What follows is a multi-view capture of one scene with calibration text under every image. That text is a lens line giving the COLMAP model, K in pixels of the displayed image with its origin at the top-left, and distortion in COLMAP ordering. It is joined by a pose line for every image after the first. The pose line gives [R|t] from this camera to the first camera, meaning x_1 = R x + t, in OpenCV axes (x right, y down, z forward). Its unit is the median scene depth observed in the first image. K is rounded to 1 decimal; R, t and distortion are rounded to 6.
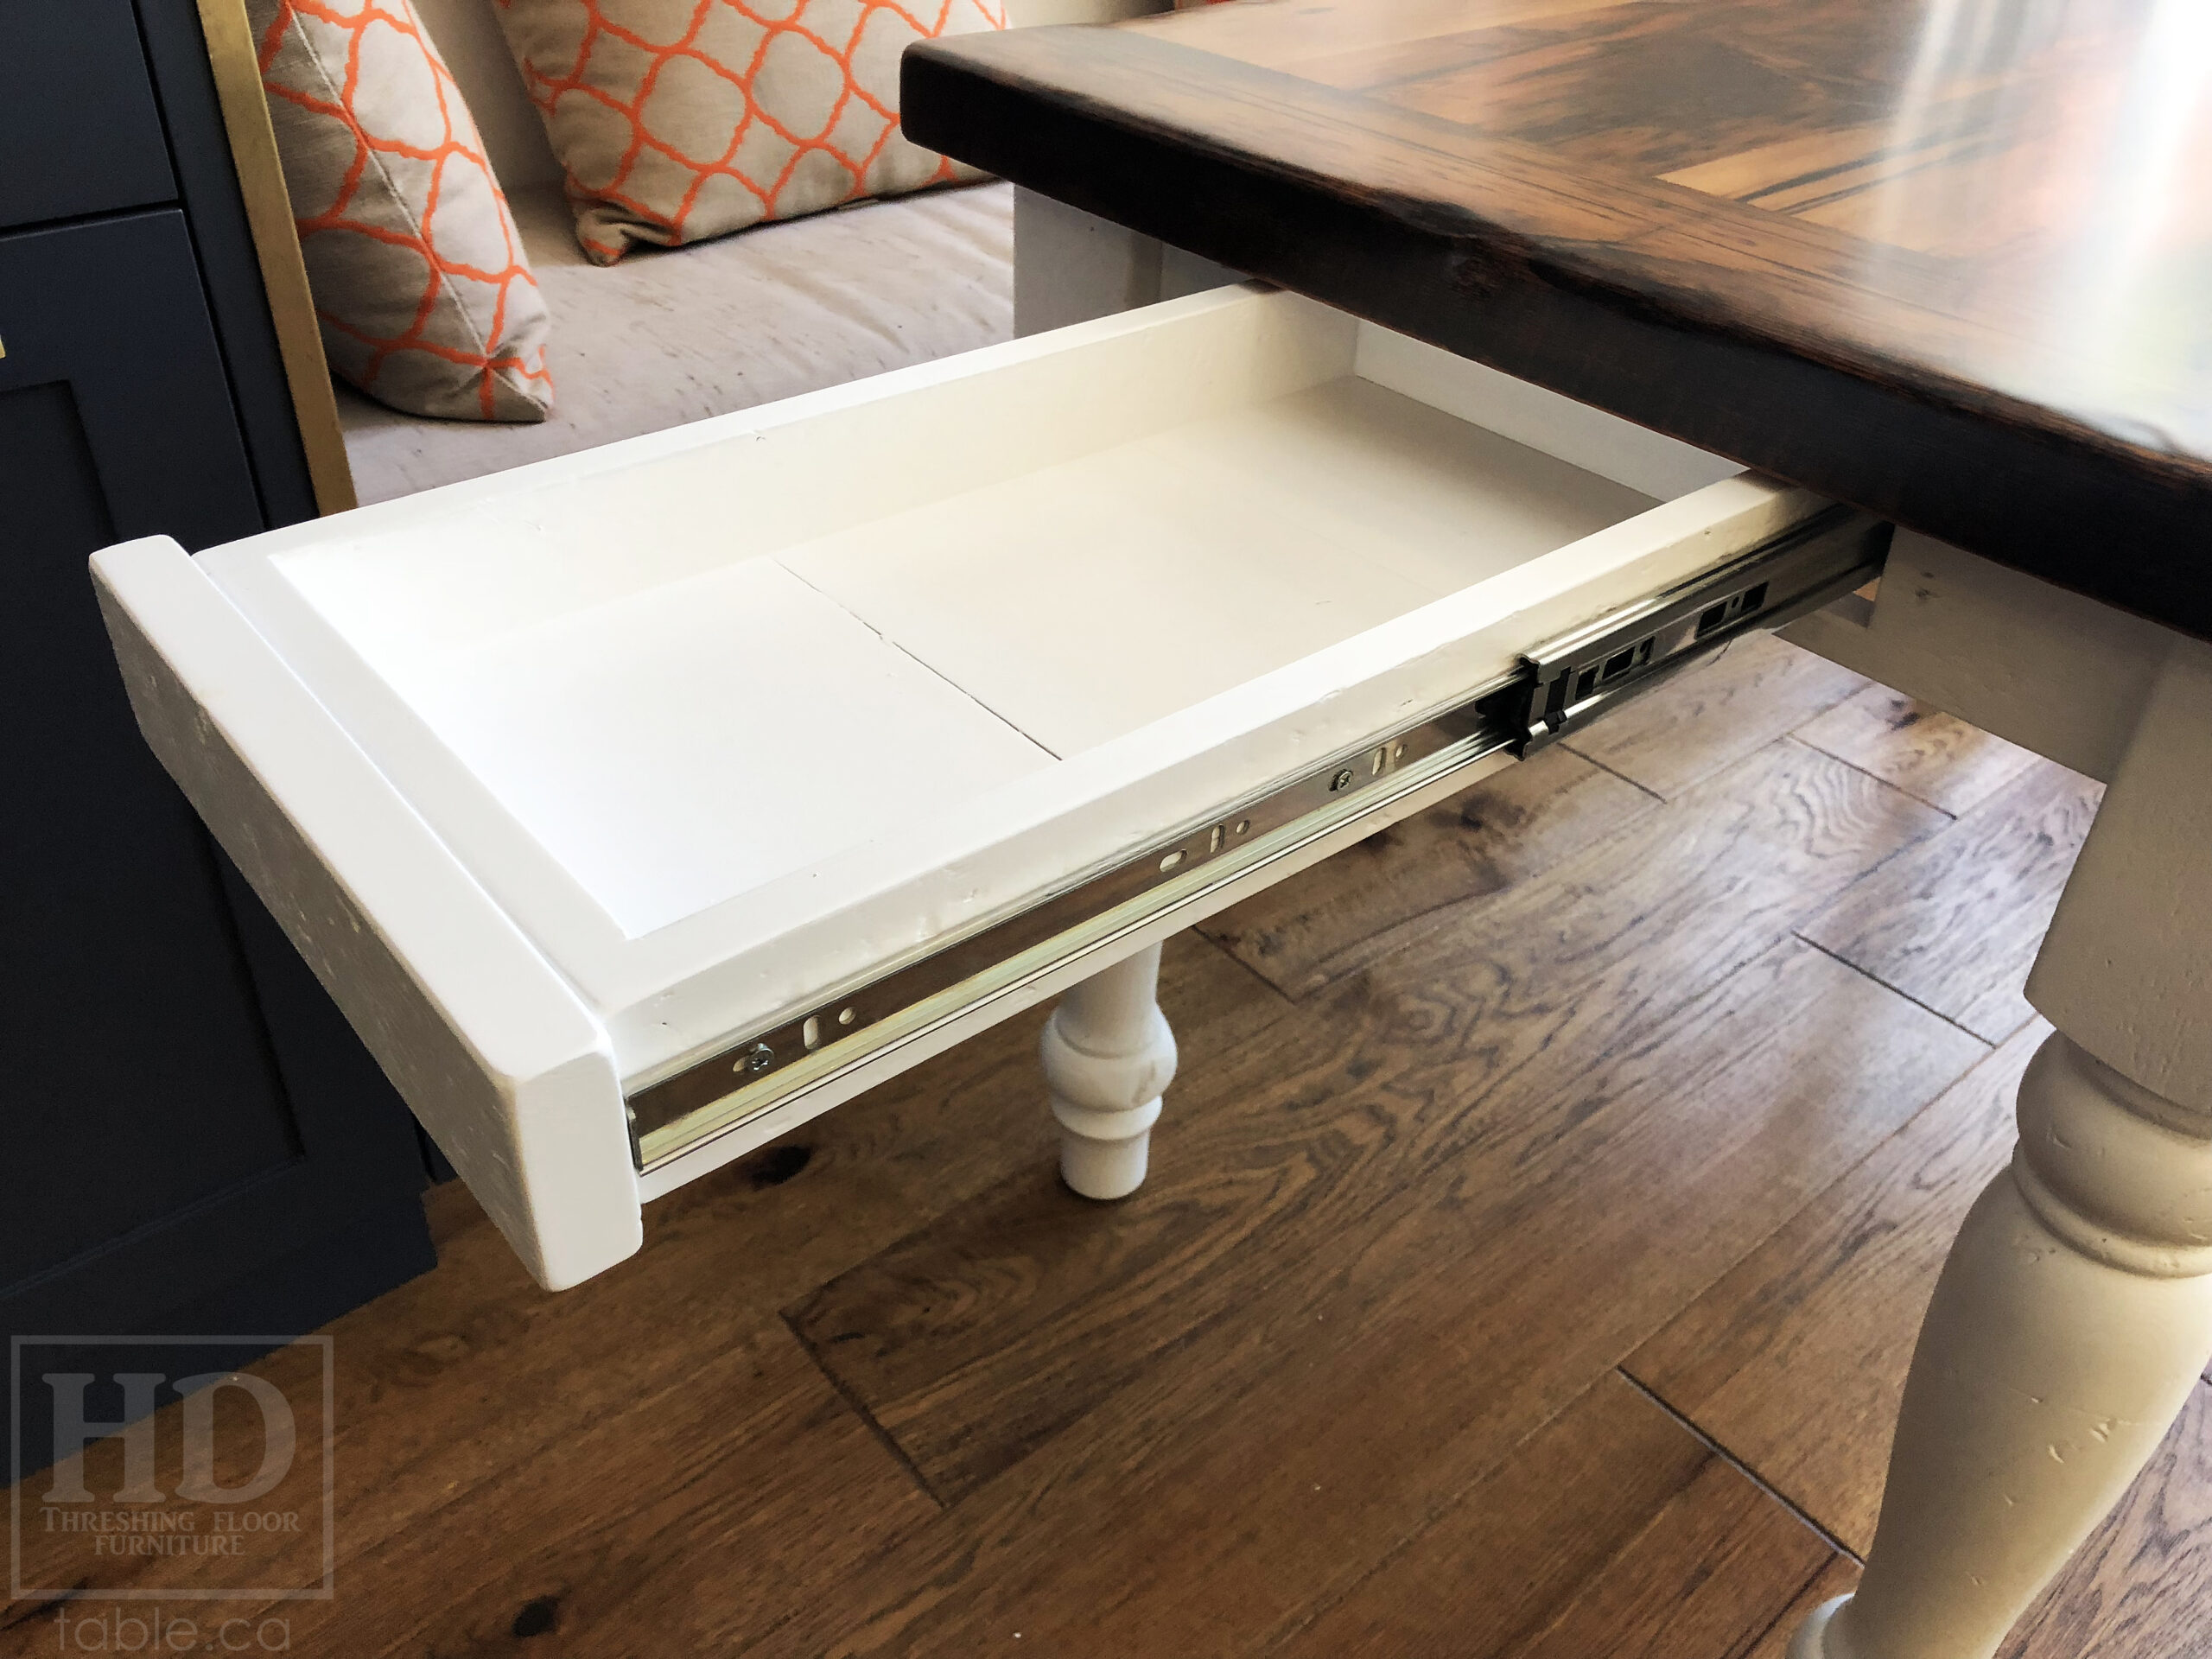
lens RADIAL K [[1828.9, 0, 1088.0], [0, 1828.9, 824.5], [0, 0, 1]] dist [0.032458, -0.033703]
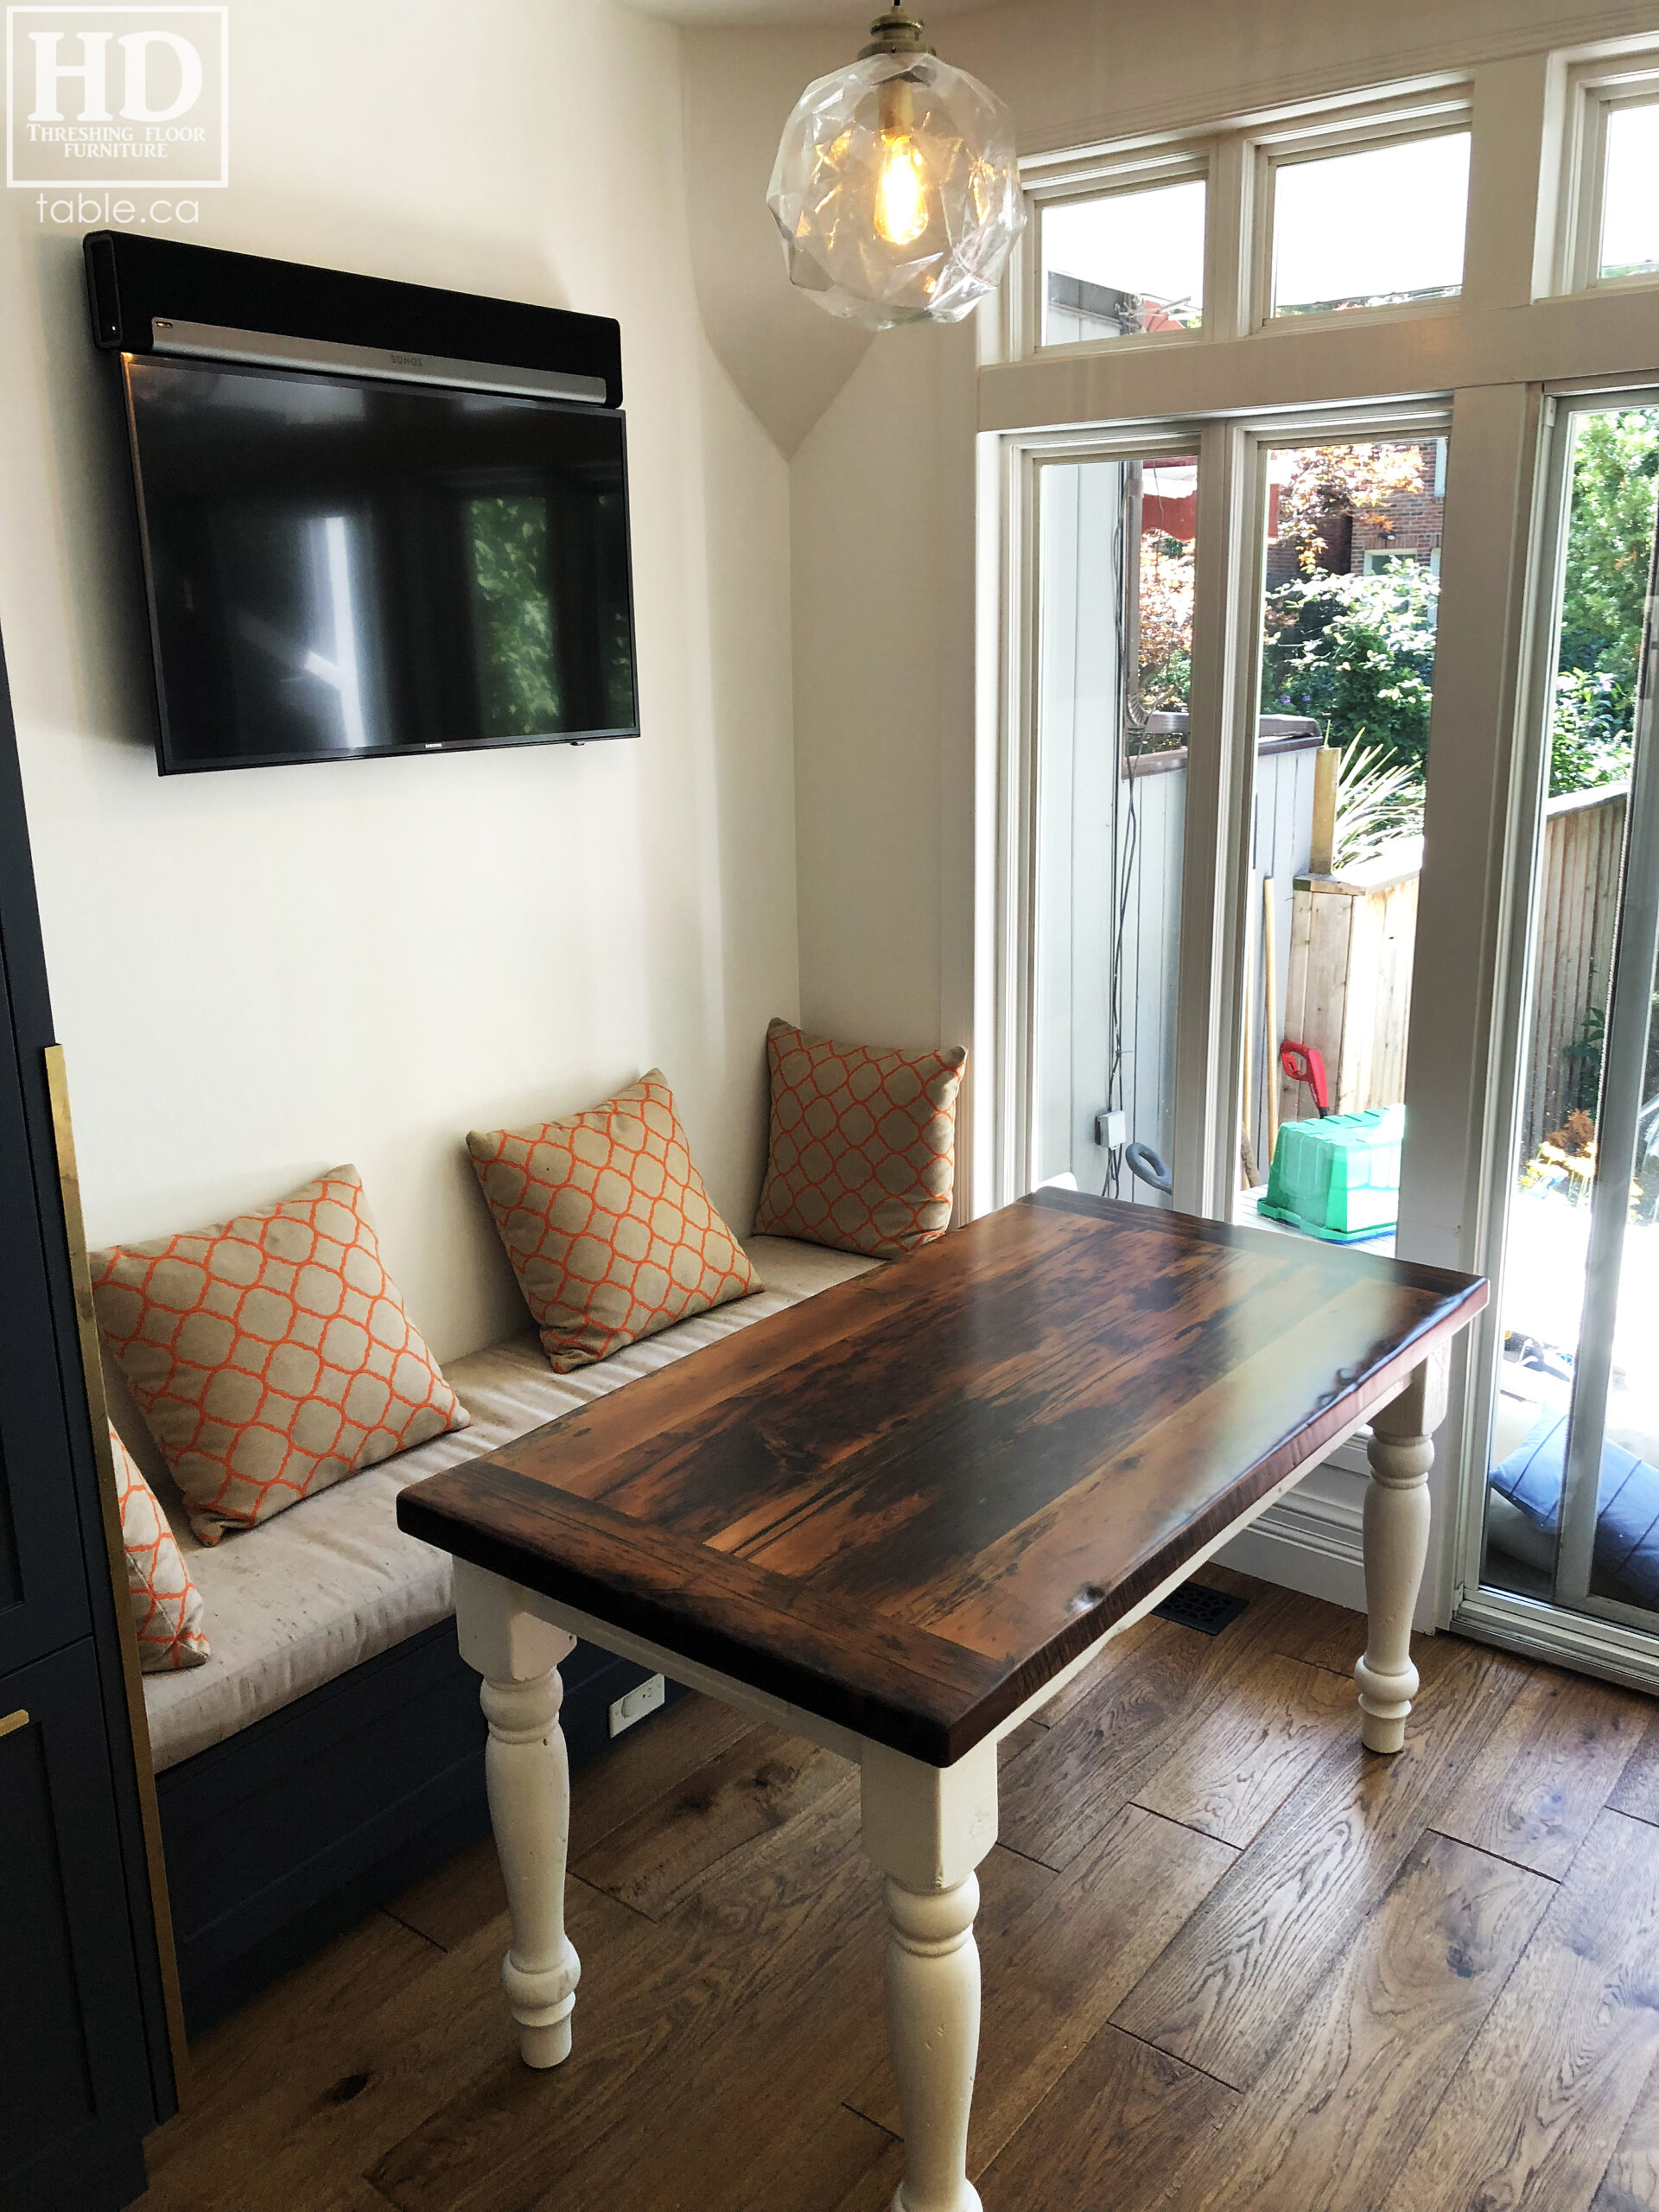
lens RADIAL K [[1828.9, 0, 858.4], [0, 1828.9, 1072.7], [0, 0, 1]] dist [0.032458, -0.033703]
pose [[0.974465, -0.098224, 0.201918, 0.035867], [0.162946, 0.928045, -0.334934, -0.034894], [-0.154490, 0.359283, 0.920352, -0.983226]]
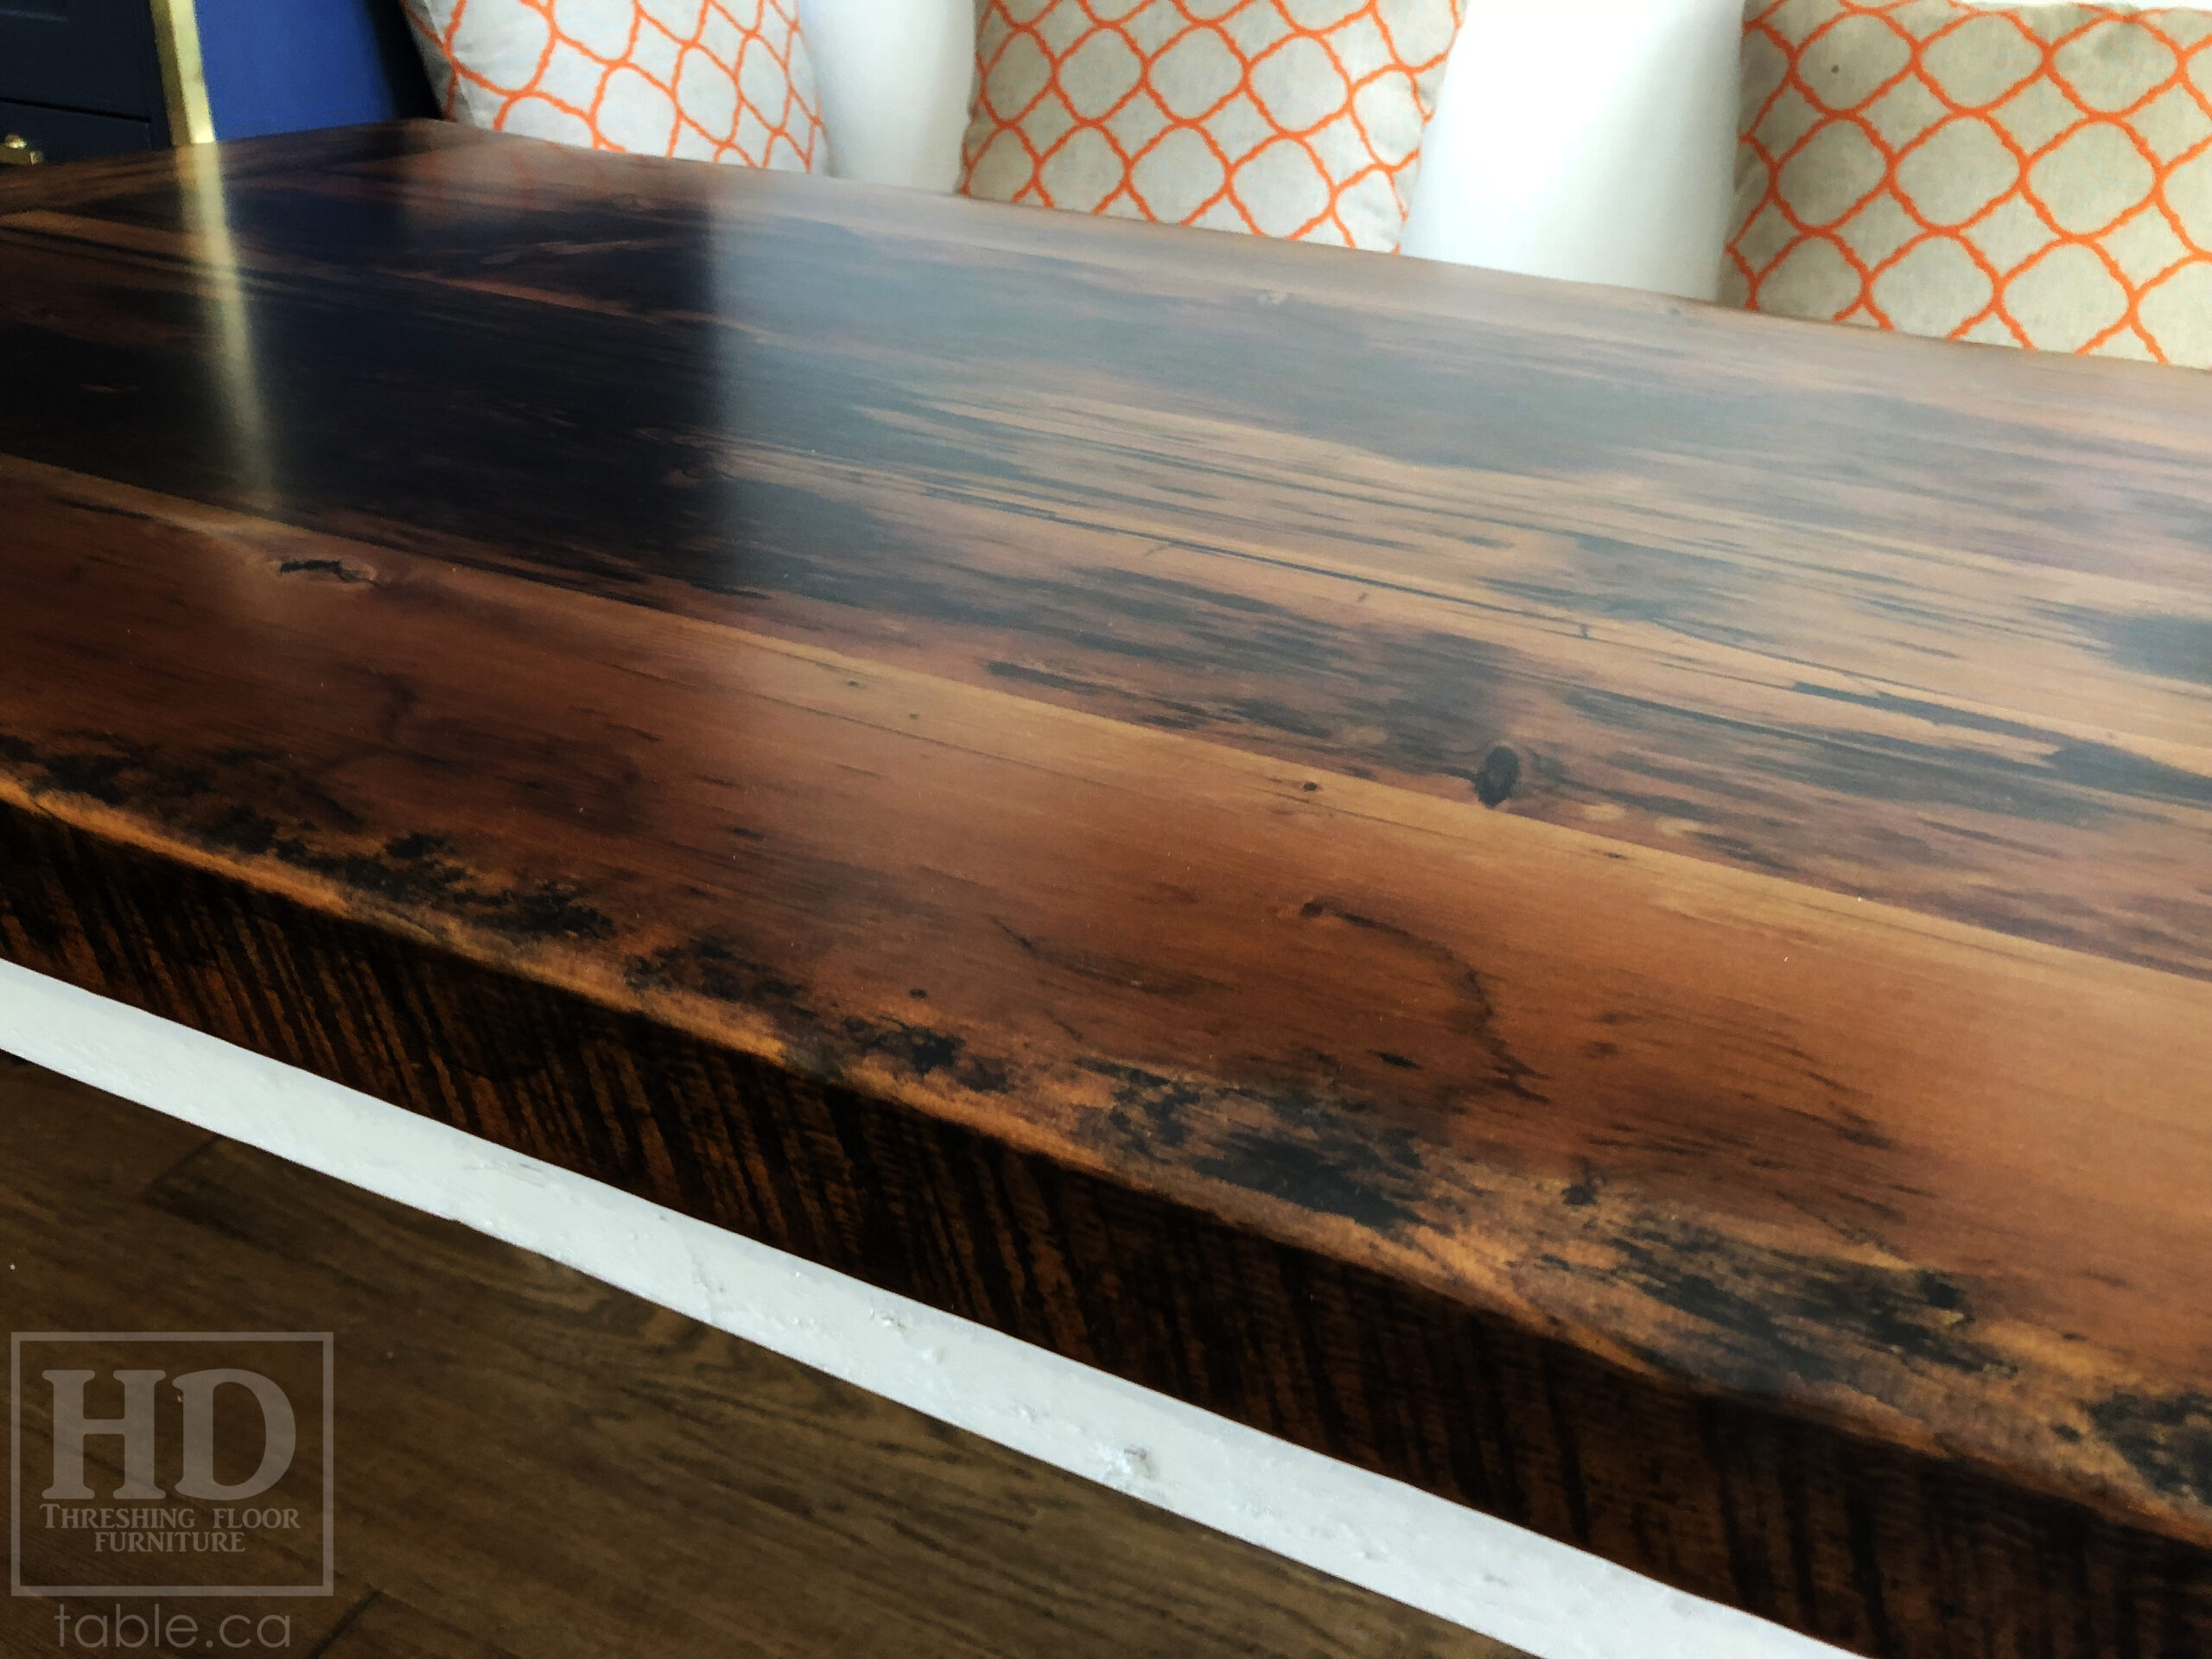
lens RADIAL K [[1828.9, 0, 1099.2], [0, 1828.9, 808.1], [0, 0, 1]] dist [0.032458, -0.033703]
pose [[0.448591, 0.412938, -0.792621, 0.959128], [-0.549161, 0.827046, 0.120071, -0.314107], [0.705116, 0.381413, 0.597775, 0.532437]]
